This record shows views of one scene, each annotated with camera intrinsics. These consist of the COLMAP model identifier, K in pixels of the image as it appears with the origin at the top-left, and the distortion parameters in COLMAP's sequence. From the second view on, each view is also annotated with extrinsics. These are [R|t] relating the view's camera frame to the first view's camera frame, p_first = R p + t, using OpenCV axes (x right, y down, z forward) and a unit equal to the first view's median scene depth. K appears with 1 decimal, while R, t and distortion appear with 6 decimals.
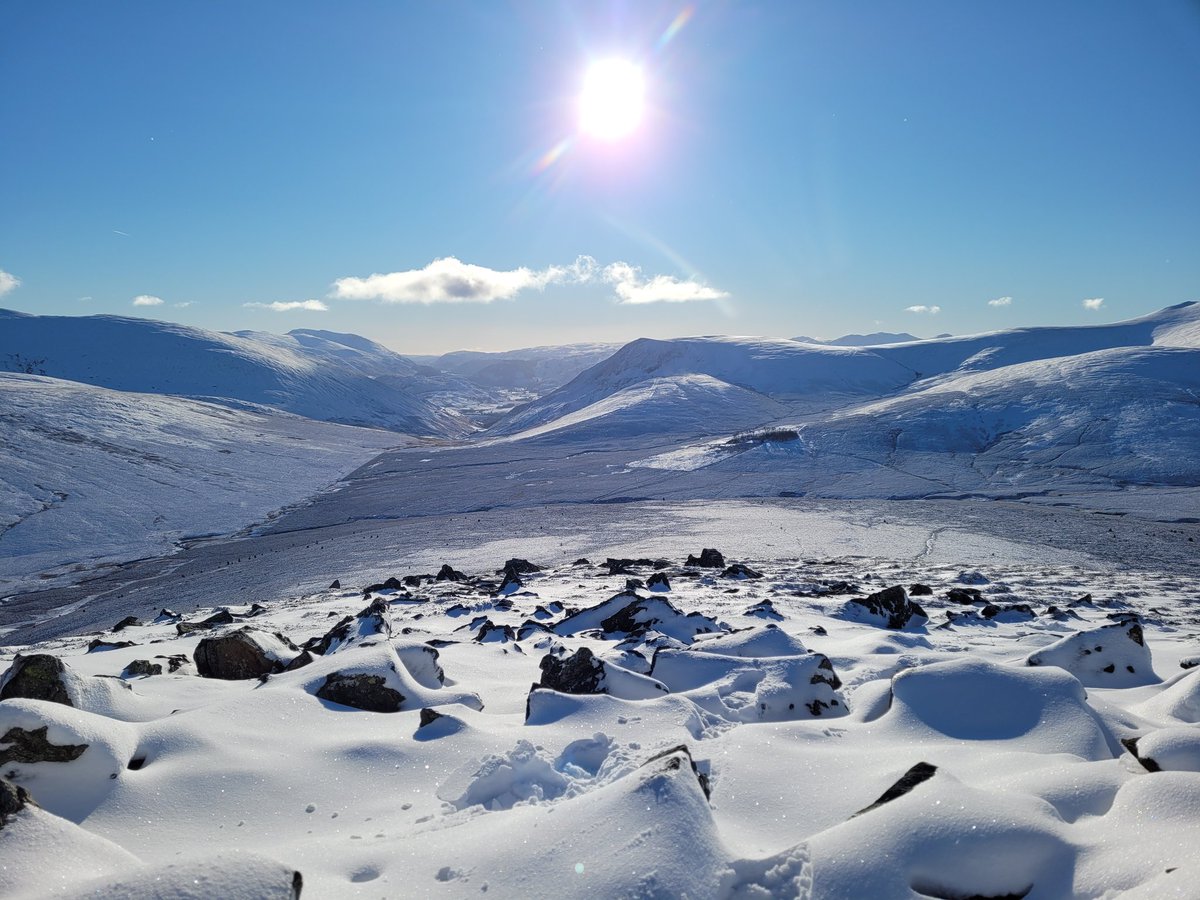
lens RADIAL K [[1848.9, 0, 599.8], [0, 1848.9, 450.0], [0, 0, 1]] dist [0.037901, 0.000000]
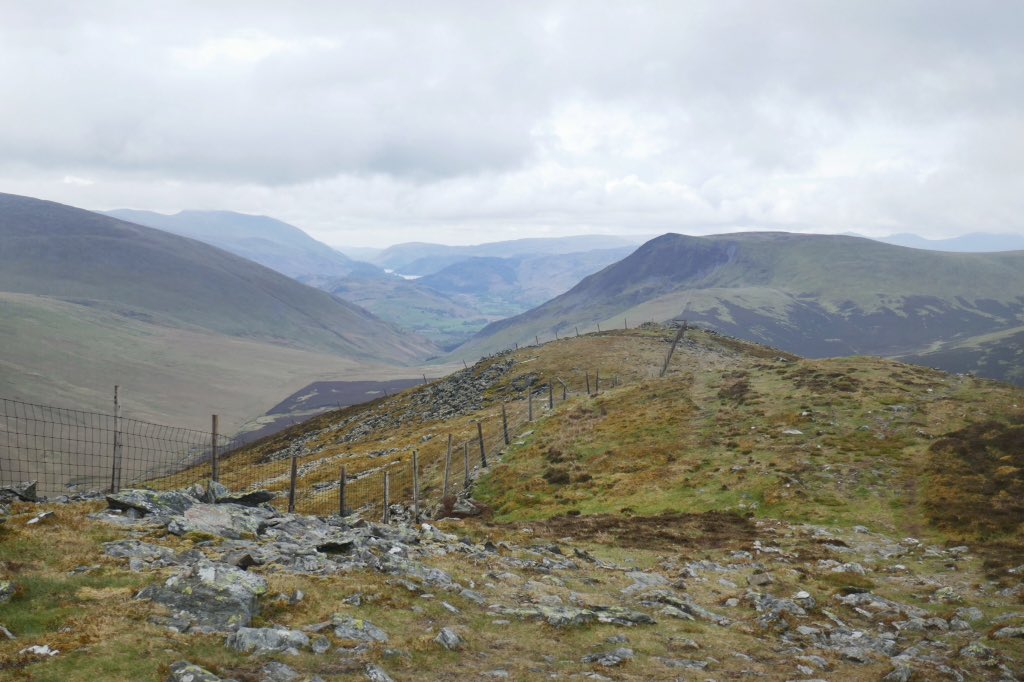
lens RADIAL K [[1065.3, 0, 509.0], [0, 1065.3, 342.3], [0, 0, 1]] dist [0.026370, 0.000000]
pose [[0.993041, 0.029217, -0.114086, 0.008673], [-0.030077, 0.999531, -0.005825, -0.013855], [0.113863, 0.009216, 0.993454, 0.594180]]
